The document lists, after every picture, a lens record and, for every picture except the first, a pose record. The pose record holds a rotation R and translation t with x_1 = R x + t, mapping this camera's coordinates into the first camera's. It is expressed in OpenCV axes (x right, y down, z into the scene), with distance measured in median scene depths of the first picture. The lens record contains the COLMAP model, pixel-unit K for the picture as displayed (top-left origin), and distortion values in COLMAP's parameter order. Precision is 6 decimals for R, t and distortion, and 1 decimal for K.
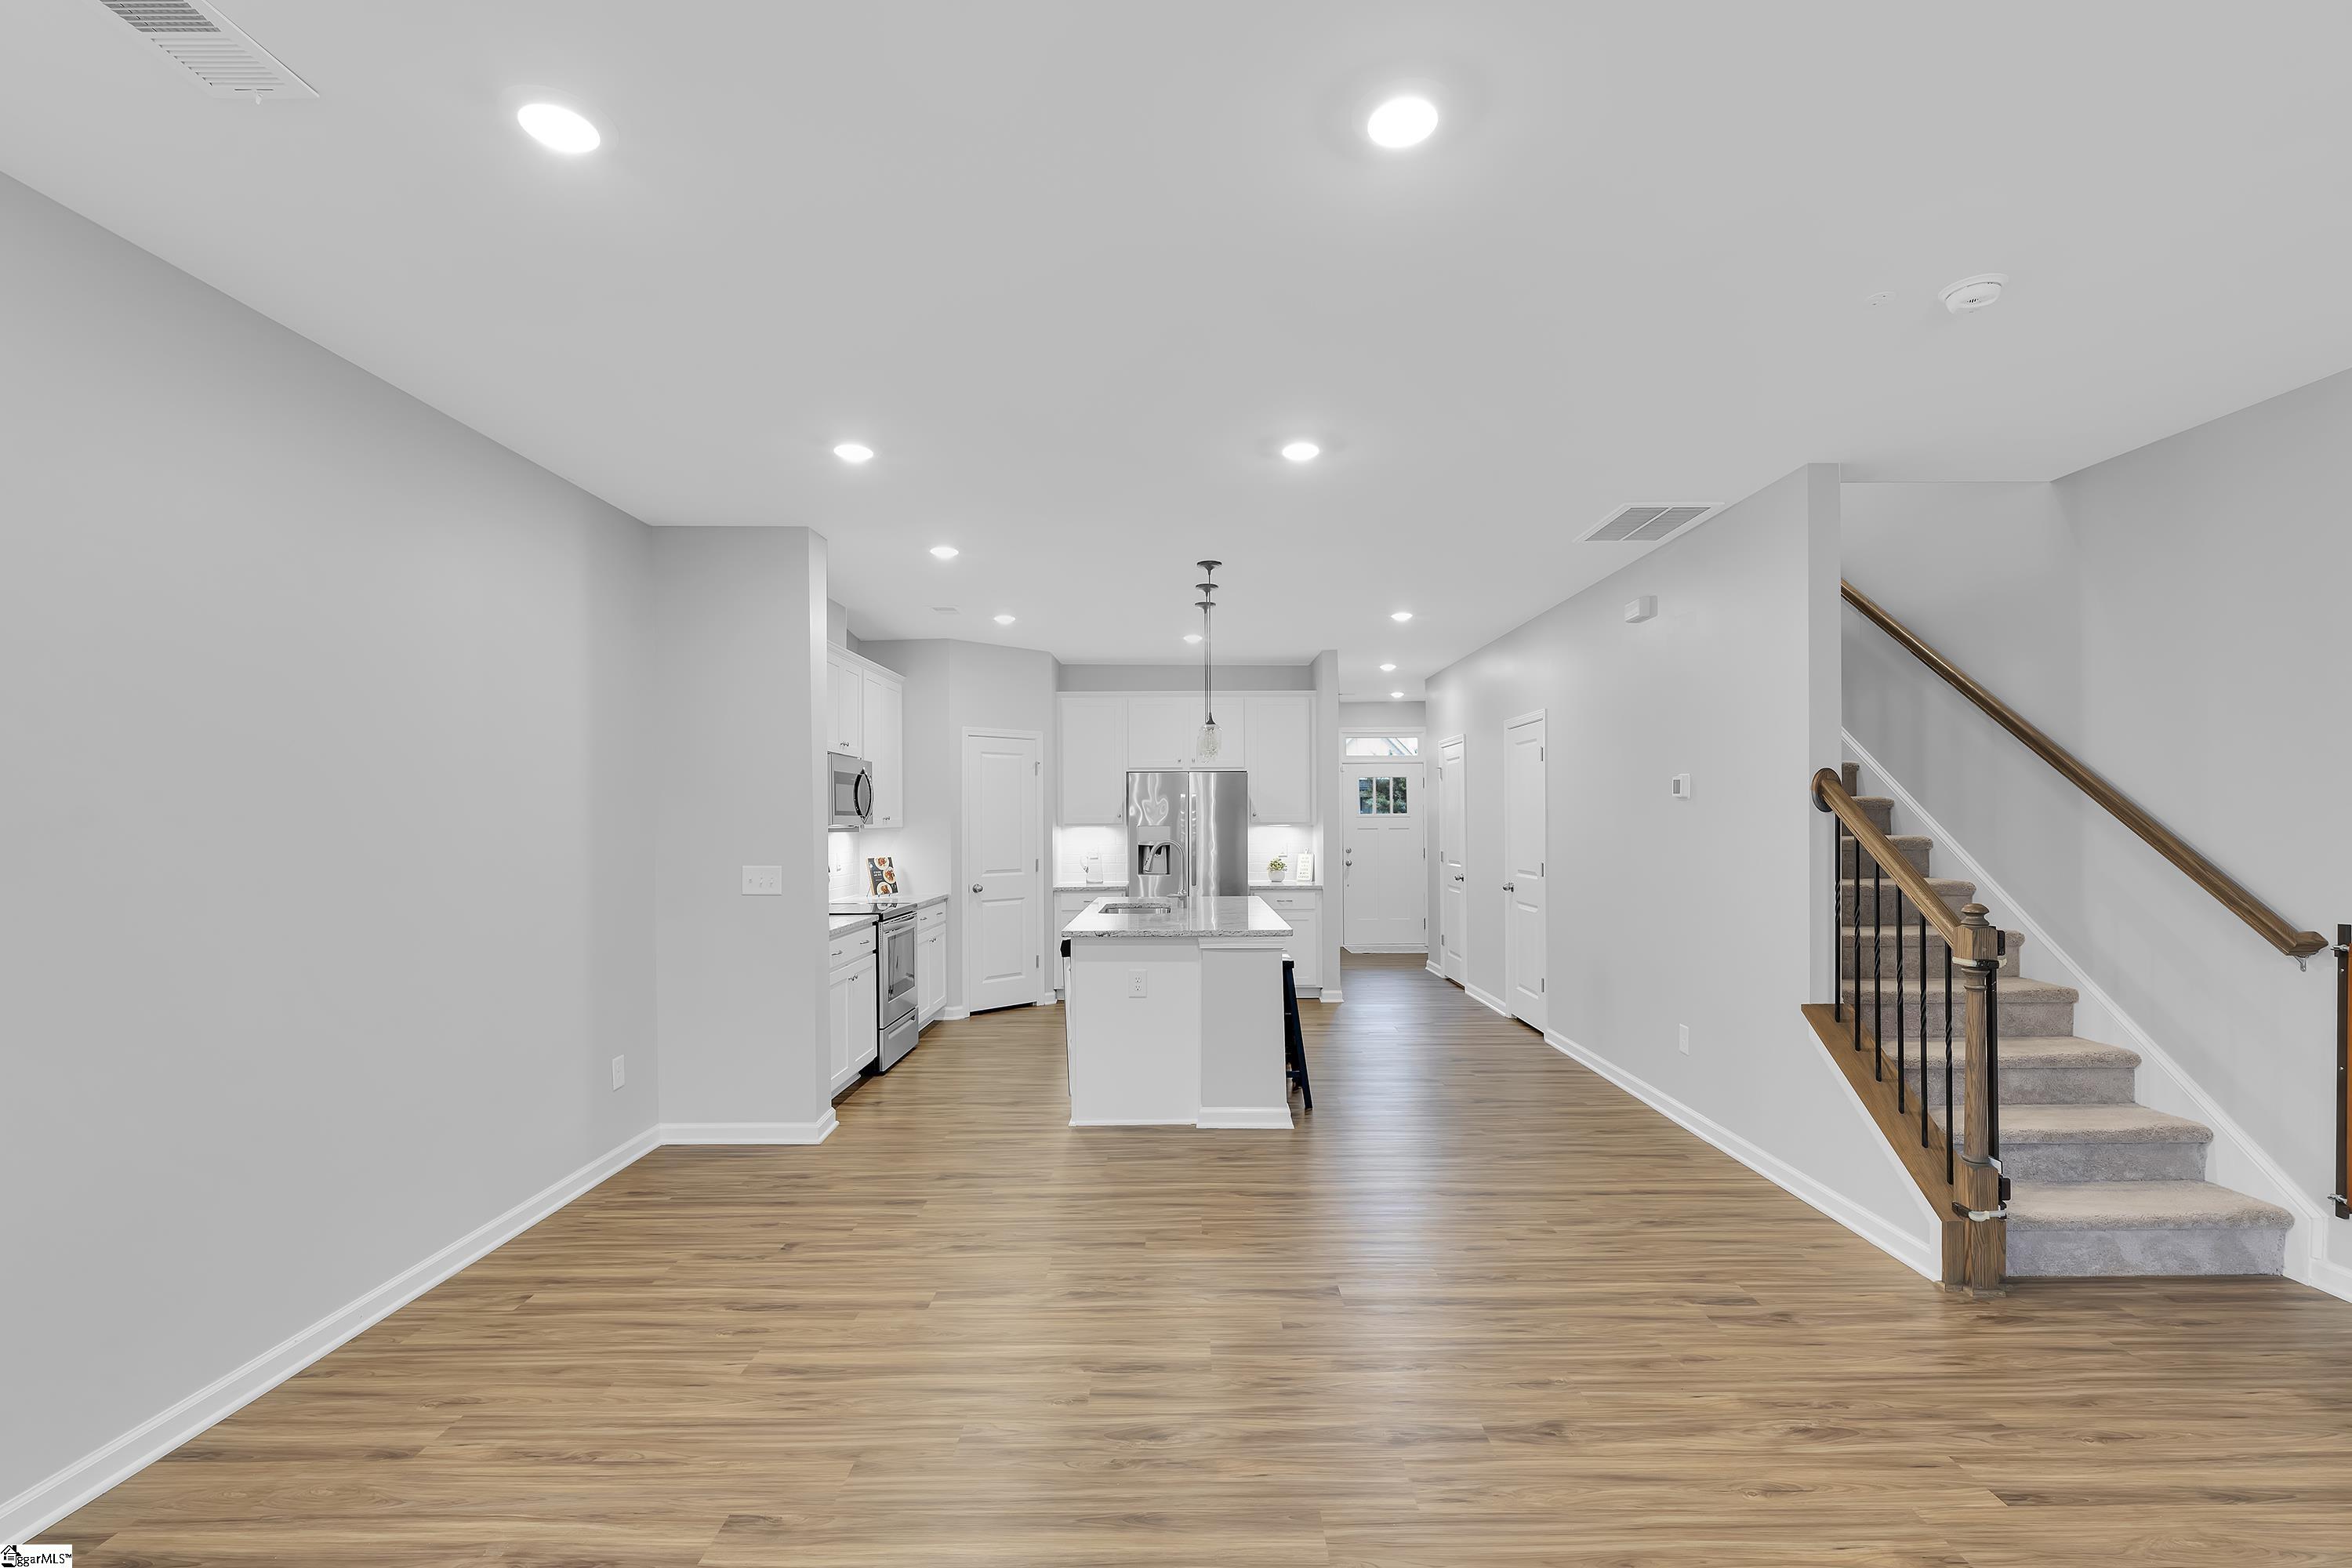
lens RADIAL K [[1025.2, 0, 1179.0], [0, 1025.2, 794.8], [0, 0, 1]] dist [-0.006214, 0.000088]
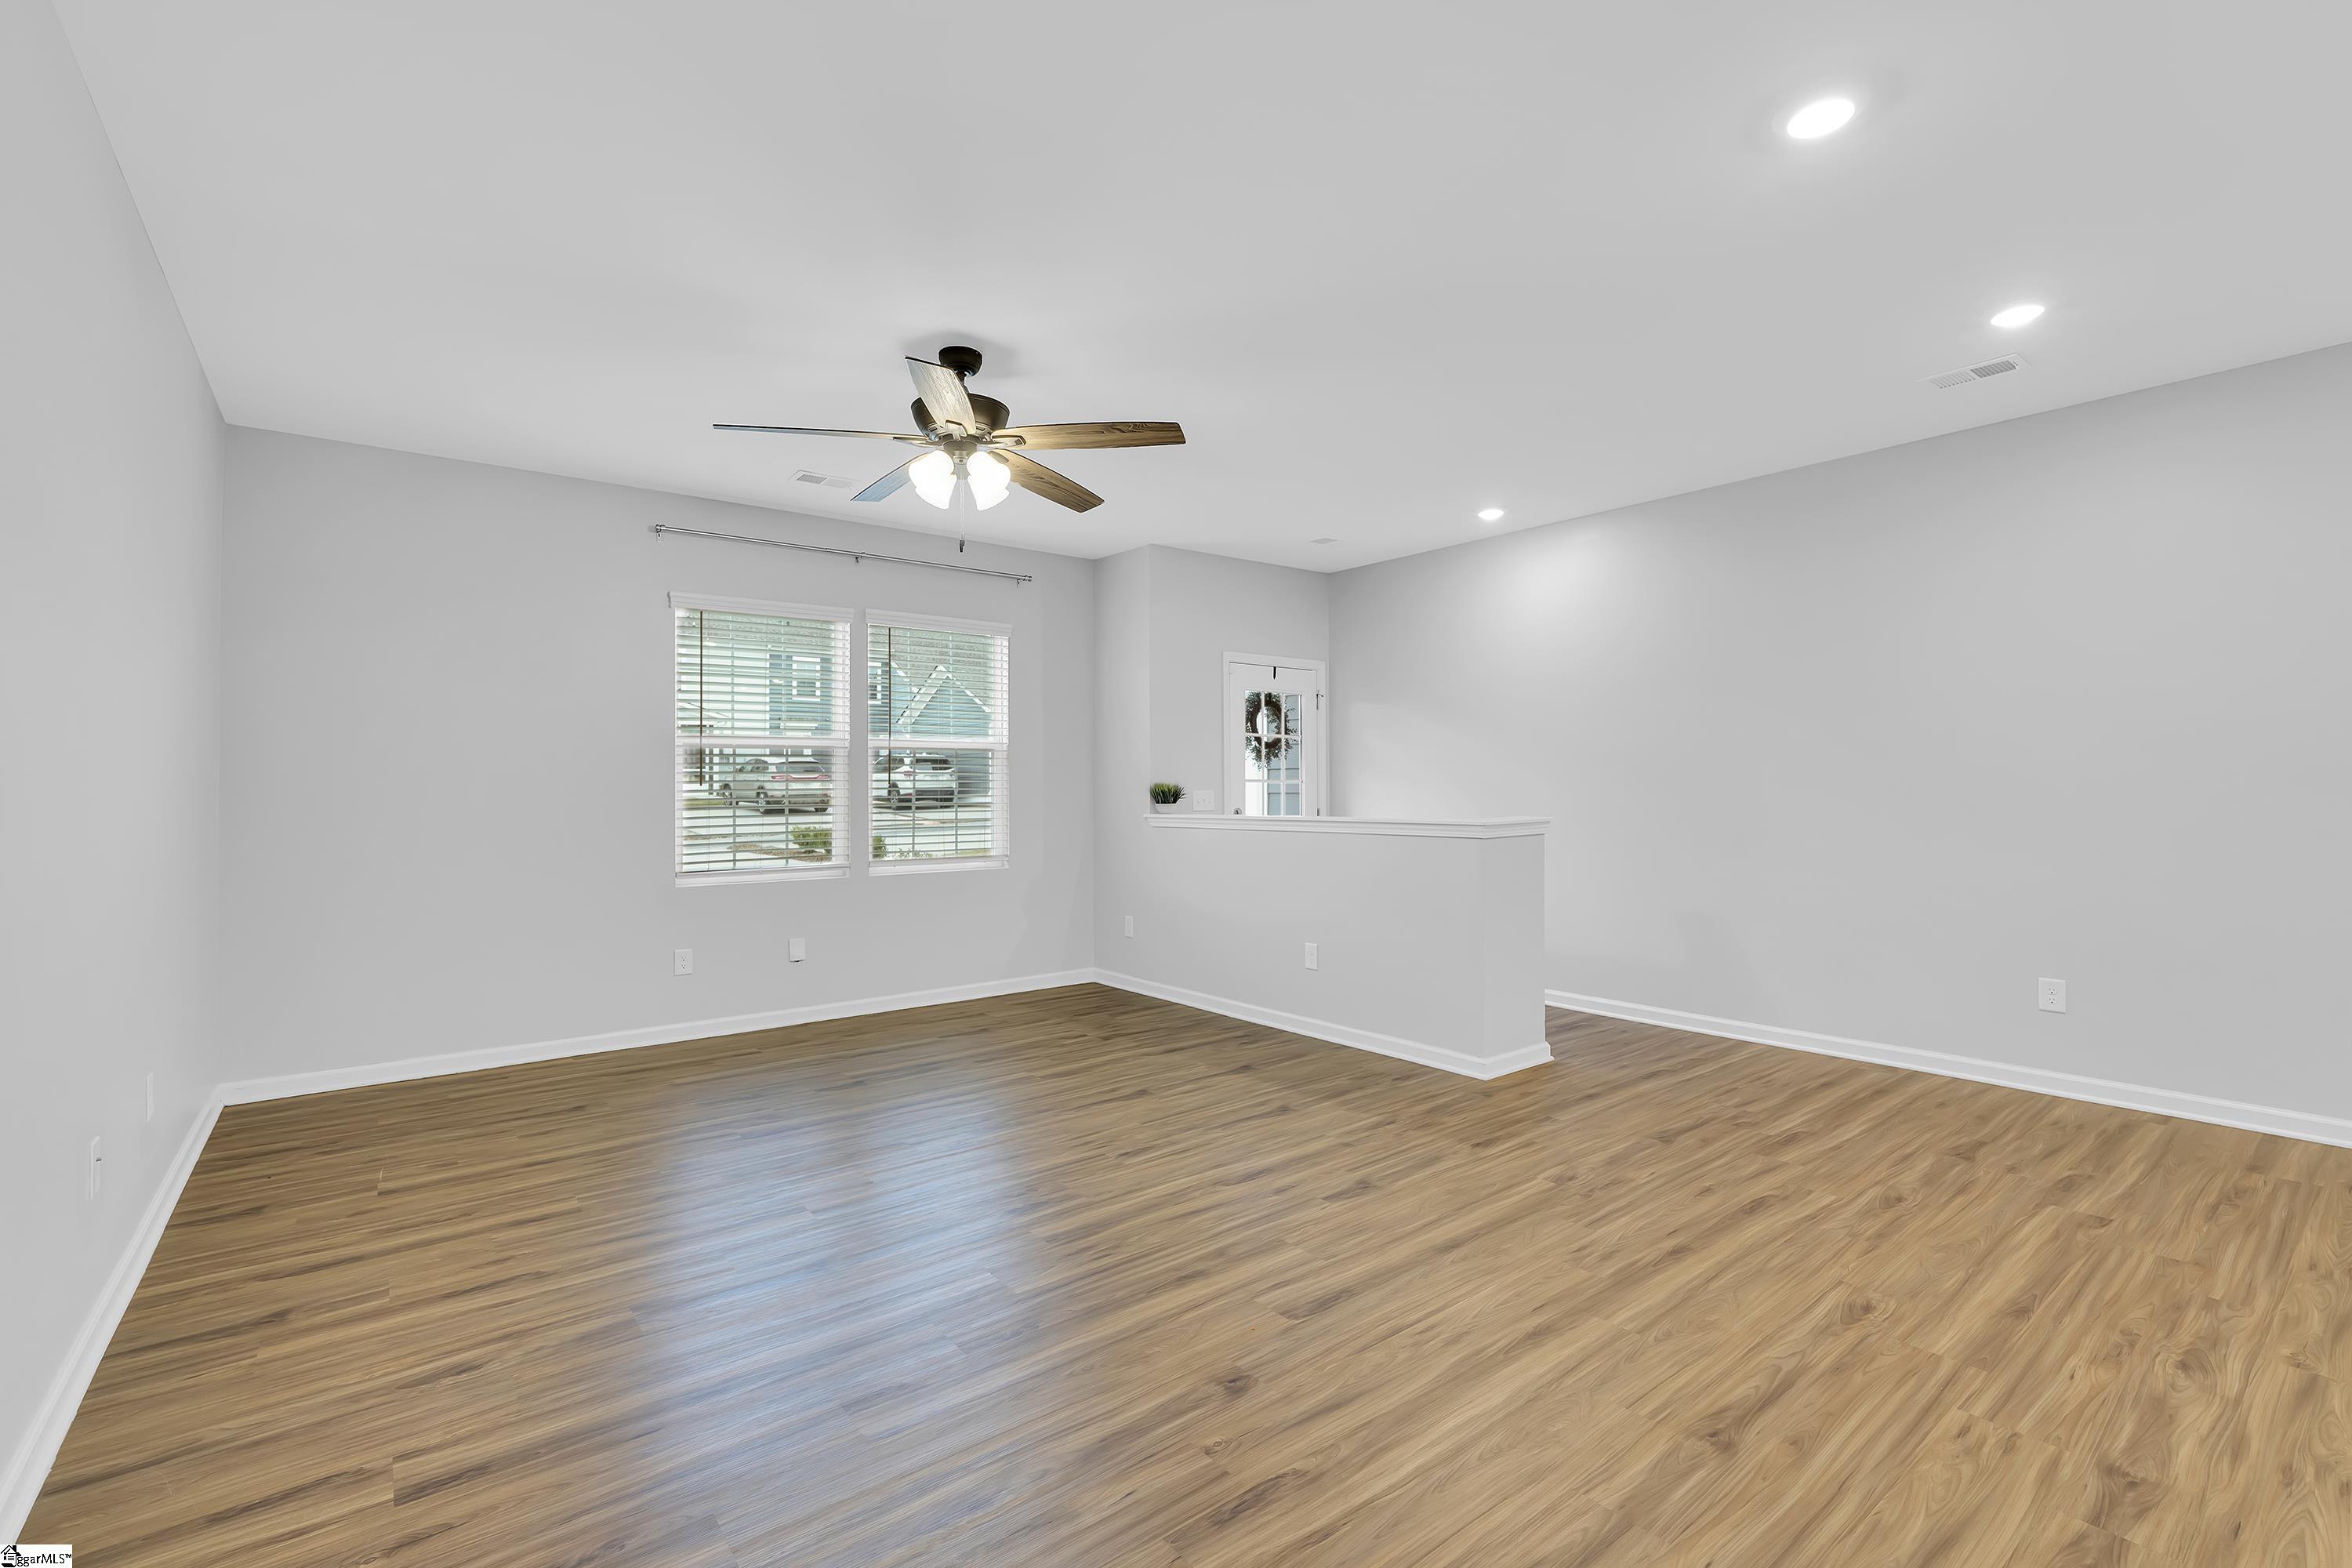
lens RADIAL K [[1025.2, 0, 1179.0], [0, 1025.2, 794.8], [0, 0, 1]] dist [-0.006214, 0.000088]
pose [[-0.778778, 0.014088, -0.627142, 0.641196], [0.025955, 0.999615, -0.009776, 0.056449], [0.626763, -0.023890, -0.778844, 0.603038]]
